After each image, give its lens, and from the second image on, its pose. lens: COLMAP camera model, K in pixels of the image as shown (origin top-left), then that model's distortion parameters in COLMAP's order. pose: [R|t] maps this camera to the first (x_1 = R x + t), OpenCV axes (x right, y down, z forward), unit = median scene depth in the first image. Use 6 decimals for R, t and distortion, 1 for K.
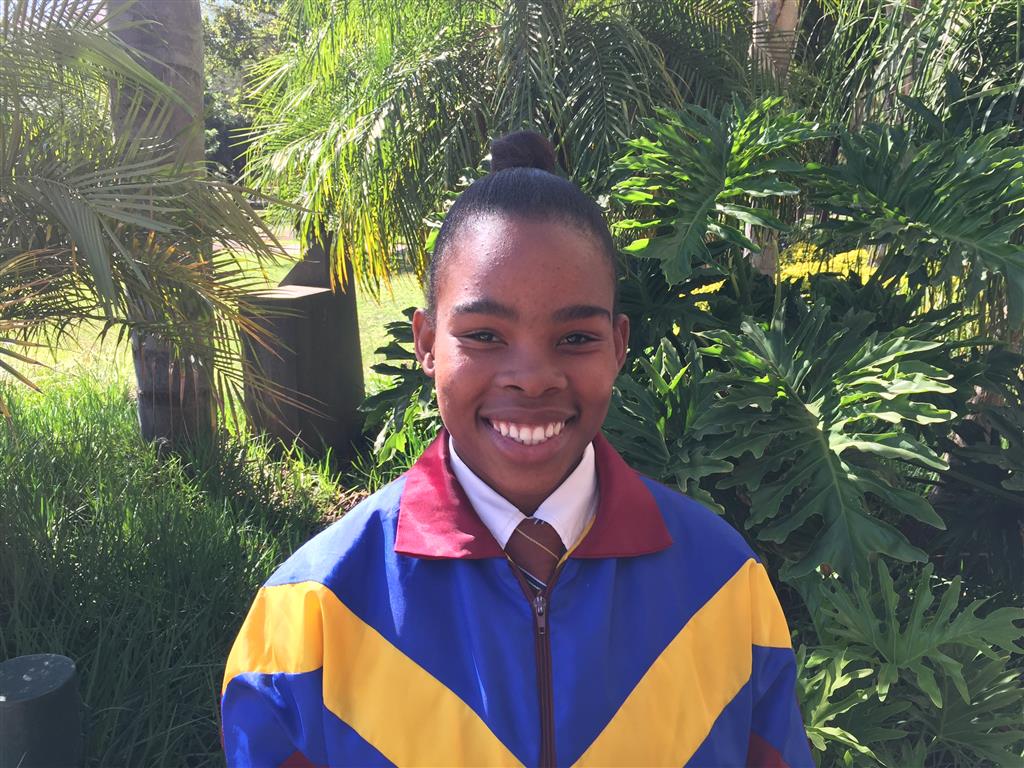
lens RADIAL K [[867.0, 0, 526.9], [0, 867.0, 410.3], [0, 0, 1]] dist [0.069553, -0.109992]
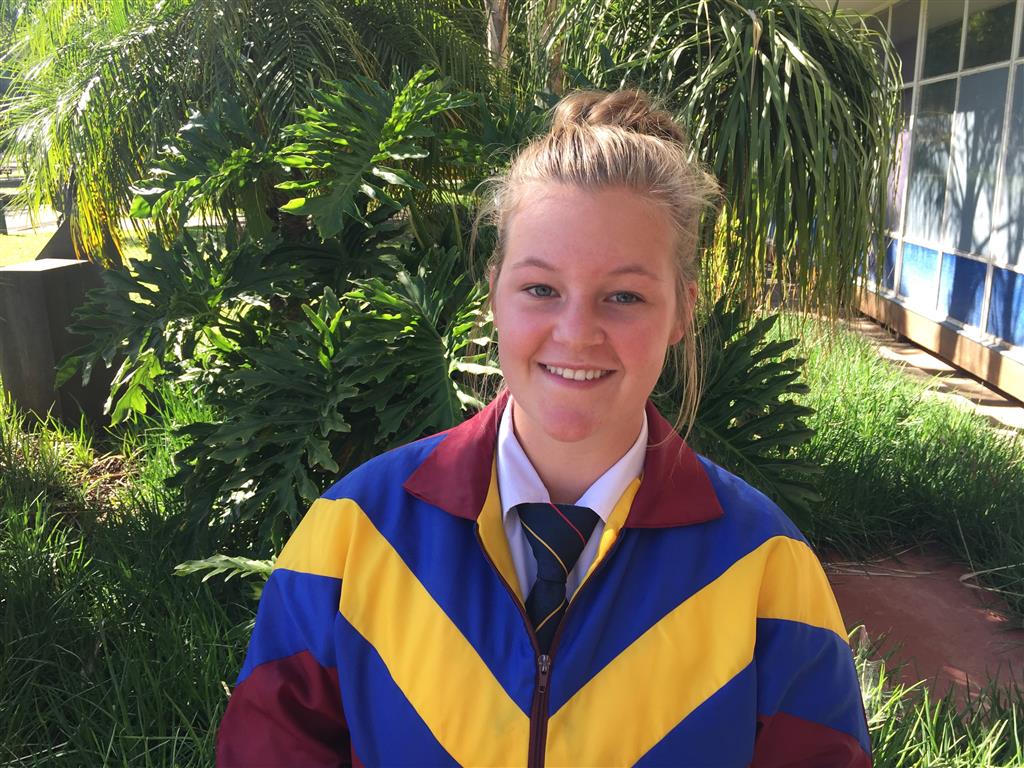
lens RADIAL K [[861.3, 0, 520.8], [0, 861.3, 400.1], [0, 0, 1]] dist [0.074565, -0.109135]
pose [[0.986796, -0.064398, 0.148613, 0.214625], [0.060542, 0.997705, 0.030330, 0.042154], [-0.150225, -0.020933, 0.988430, -0.142500]]
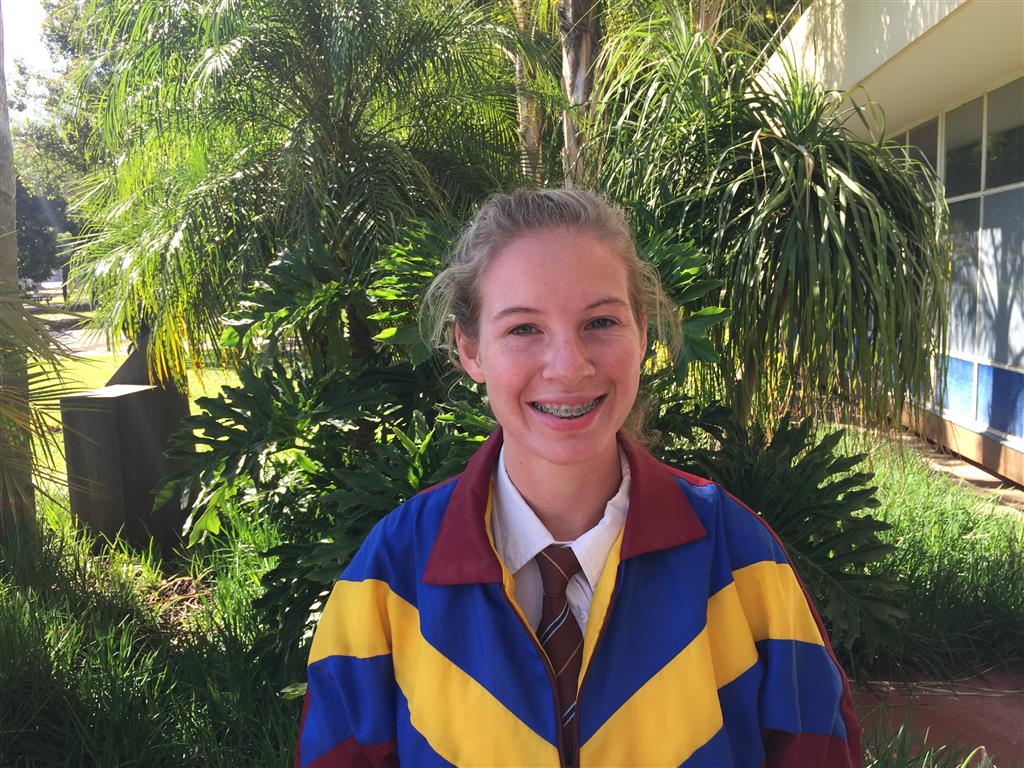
lens RADIAL K [[862.5, 0, 524.7], [0, 862.5, 406.8], [0, 0, 1]] dist [0.076053, -0.116881]
pose [[0.989226, -0.059397, 0.133805, 0.137381], [0.072368, 0.992914, -0.094258, 0.031197], [-0.127258, 0.102926, 0.986515, -0.162071]]
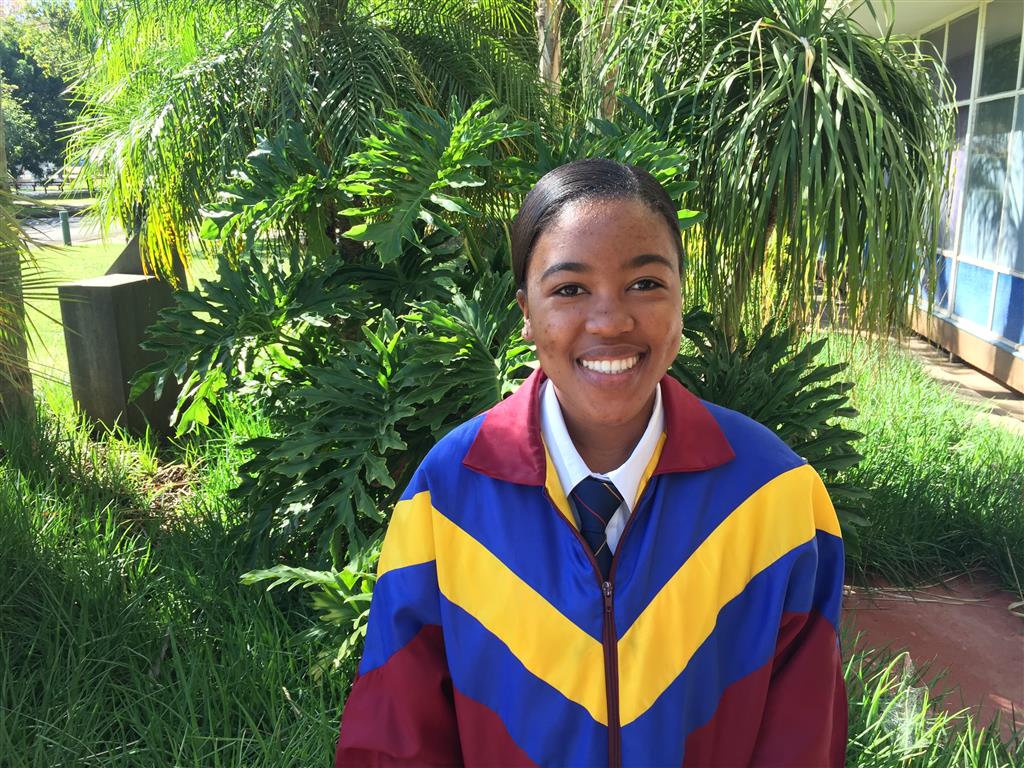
lens RADIAL K [[860.7, 0, 523.0], [0, 860.7, 402.6], [0, 0, 1]] dist [0.069616, -0.096885]
pose [[0.993821, -0.046942, 0.100576, 0.204519], [0.045535, 0.998831, 0.016238, 0.030879], [-0.101220, -0.011558, 0.994797, -0.169780]]
